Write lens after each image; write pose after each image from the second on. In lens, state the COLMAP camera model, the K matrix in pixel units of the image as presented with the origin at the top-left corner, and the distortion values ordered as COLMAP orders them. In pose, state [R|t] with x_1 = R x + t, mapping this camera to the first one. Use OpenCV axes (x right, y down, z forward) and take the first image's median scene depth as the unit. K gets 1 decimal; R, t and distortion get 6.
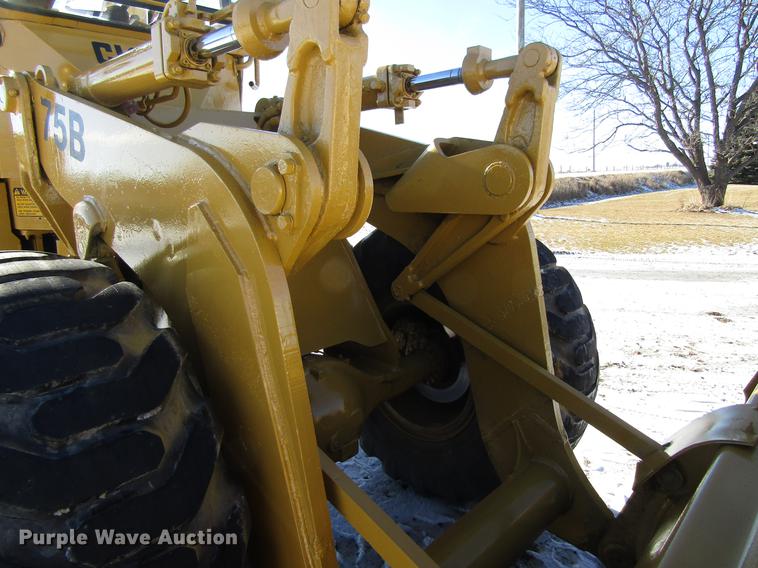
lens RADIAL K [[521.1, 0, 379.0], [0, 521.1, 284.0], [0, 0, 1]] dist [-0.010690, -0.002421]
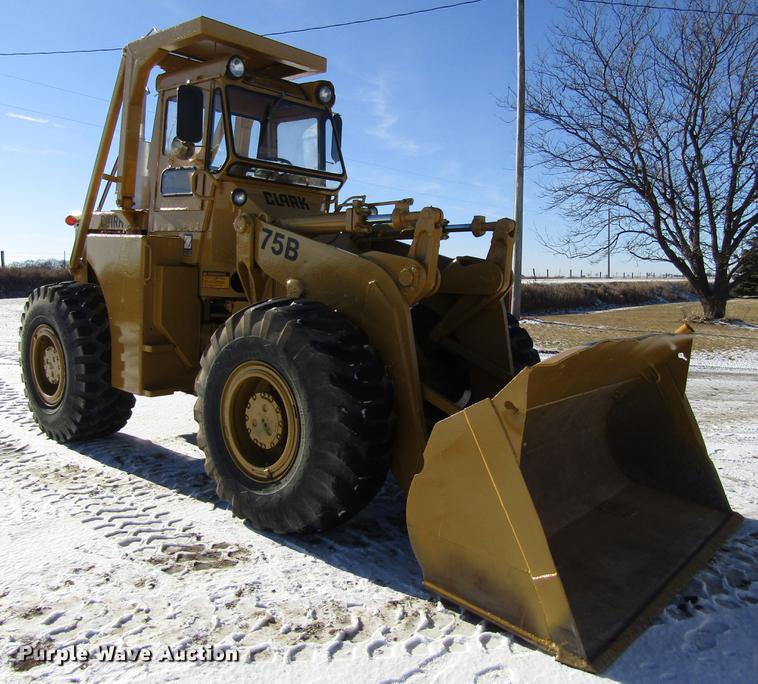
lens RADIAL K [[658.6, 0, 380.2], [0, 658.6, 314.8], [0, 0, 1]] dist [0.005880, -0.005055]
pose [[0.998105, 0.041507, 0.045418, -0.038434], [-0.034718, 0.989369, -0.141221, 0.040608], [-0.050797, 0.139376, 0.988936, -0.191882]]
